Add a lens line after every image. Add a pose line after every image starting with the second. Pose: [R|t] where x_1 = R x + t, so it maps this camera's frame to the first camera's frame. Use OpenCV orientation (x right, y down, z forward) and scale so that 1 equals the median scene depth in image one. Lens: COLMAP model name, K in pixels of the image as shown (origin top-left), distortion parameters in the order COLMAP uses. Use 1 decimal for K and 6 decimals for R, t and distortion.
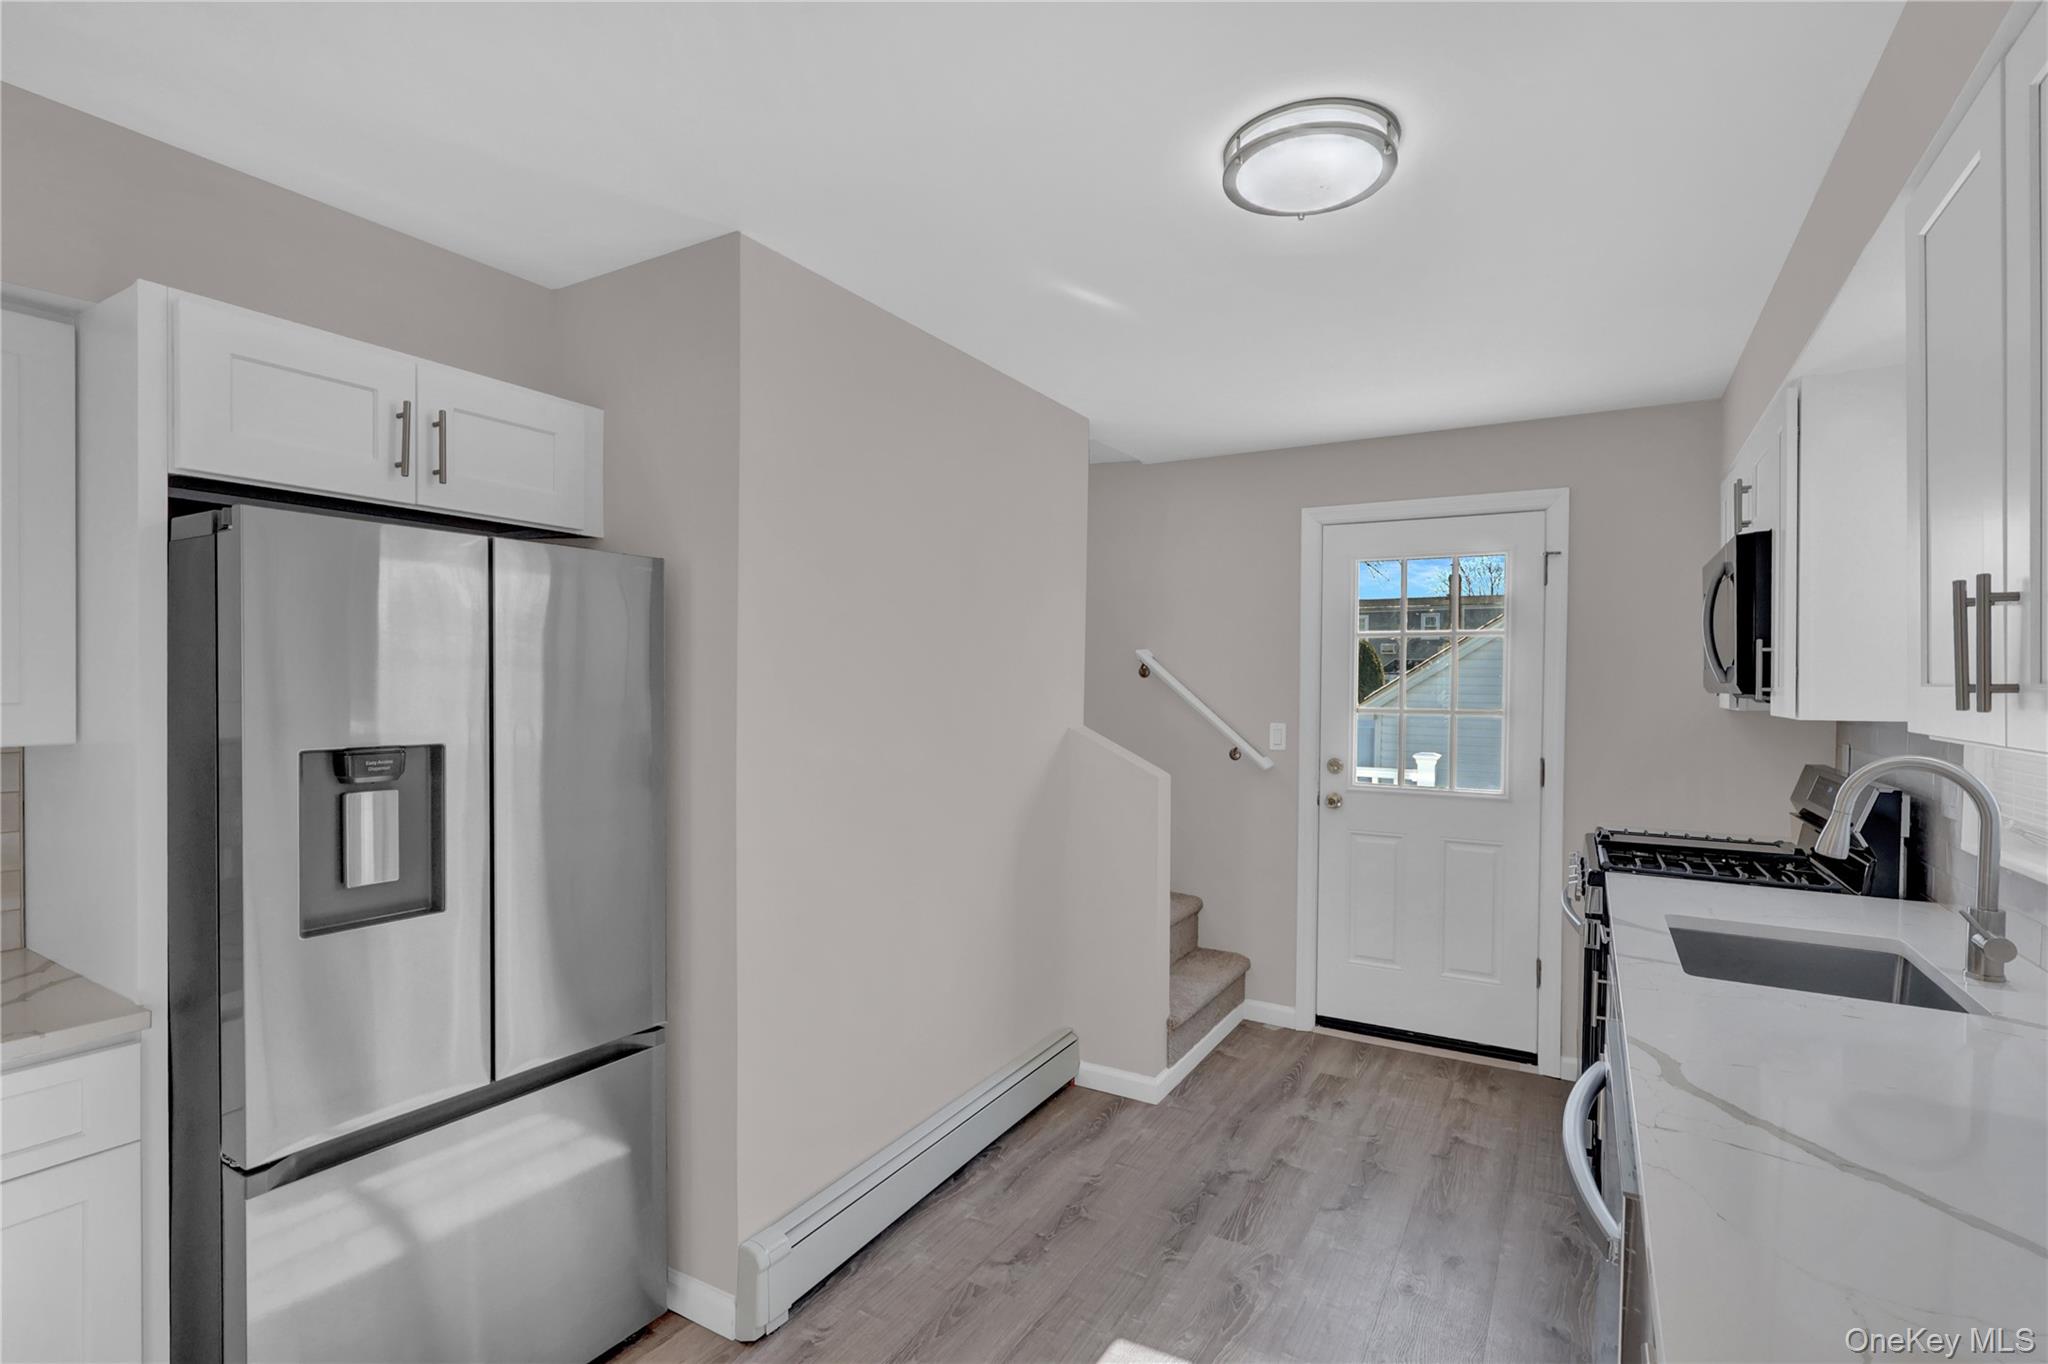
lens RADIAL K [[966.1, 0, 1019.3], [0, 966.1, 689.7], [0, 0, 1]] dist [-0.002621, 0.000568]
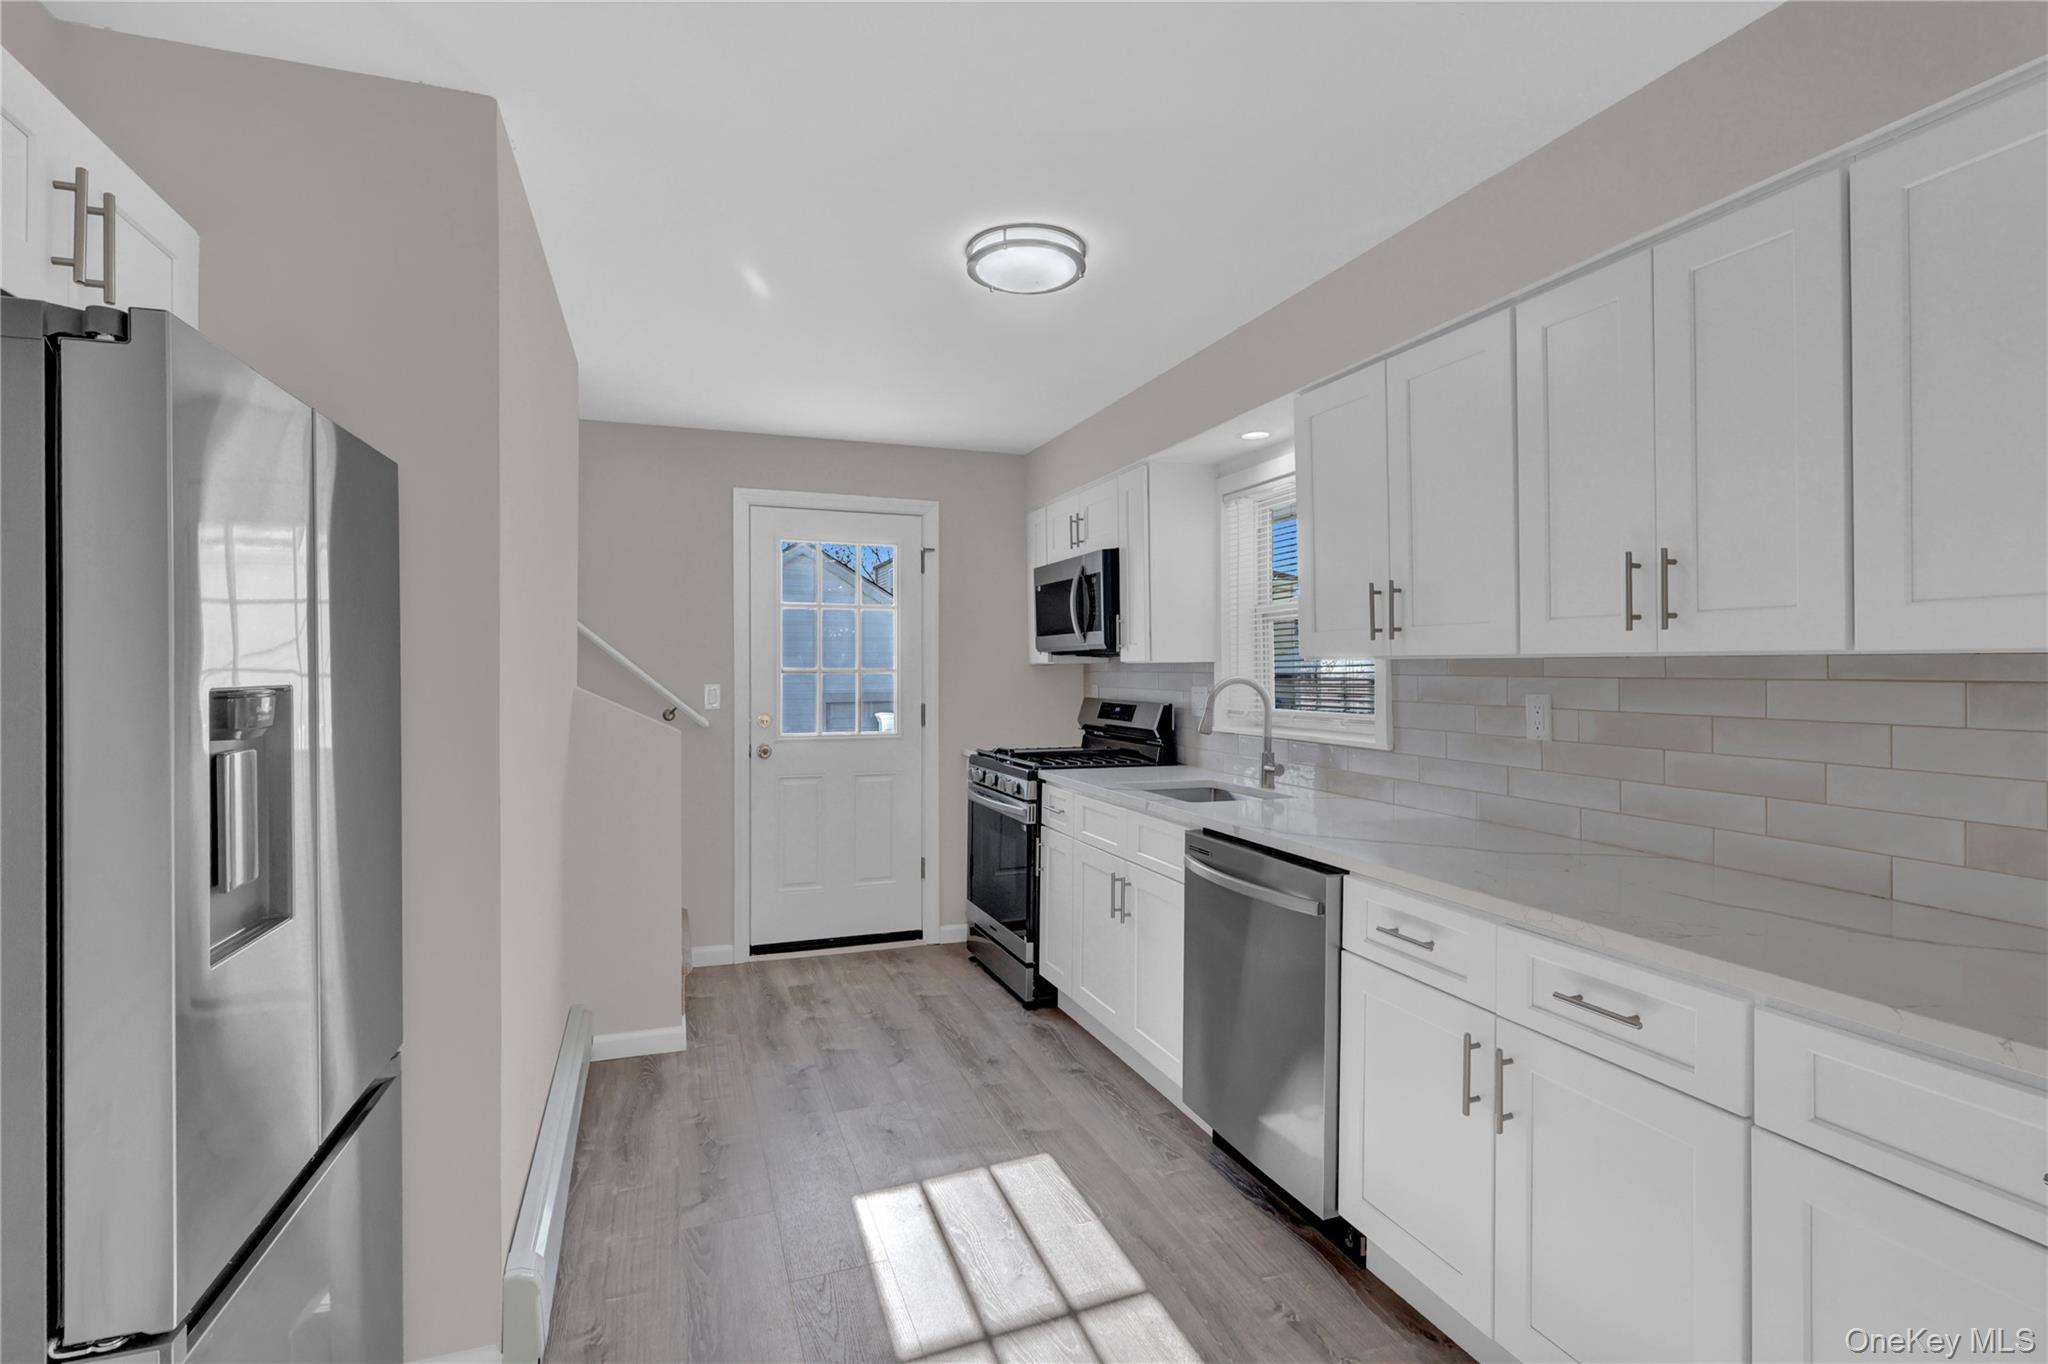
lens RADIAL K [[966.1, 0, 1009.6], [0, 966.1, 674.2], [0, 0, 1]] dist [-0.002621, 0.000568]
pose [[0.642462, -0.010209, 0.766249, -0.405458], [0.010429, 0.999935, 0.004577, 0.026052], [-0.766246, 0.005051, 0.642527, 0.067002]]
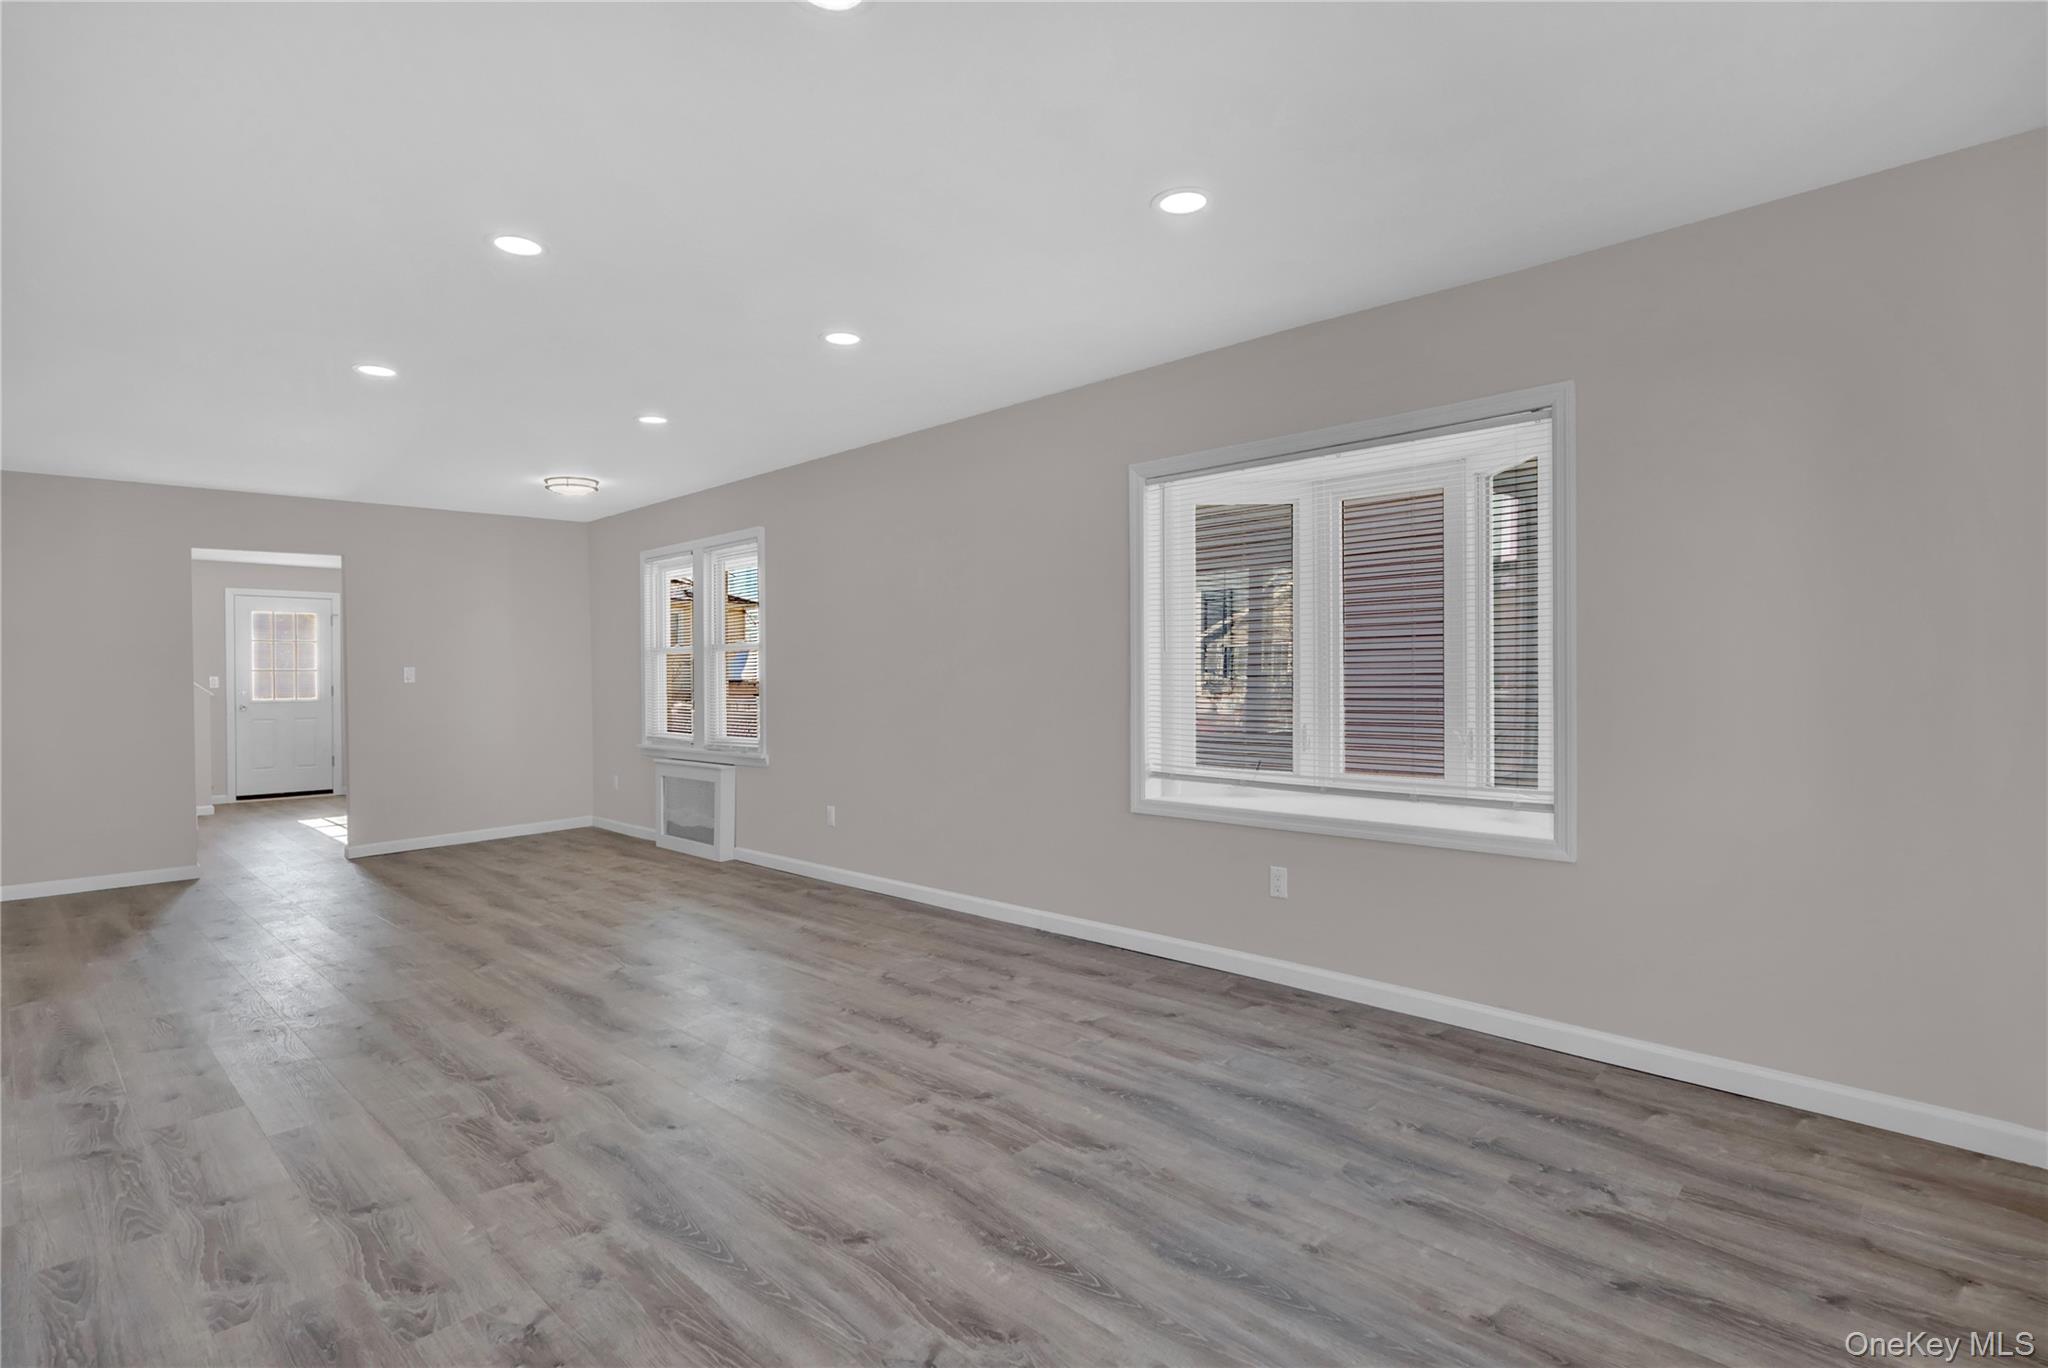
lens RADIAL K [[1005.5, 0, 1034.7], [0, 1005.5, 678.0], [0, 0, 1]] dist [0.004847, -0.000099]
pose [[0.221229, -0.011413, 0.975155, -2.006396], [0.016646, 0.999830, 0.007925, 0.060996], [-0.975080, 0.014479, 0.221381, -1.780665]]
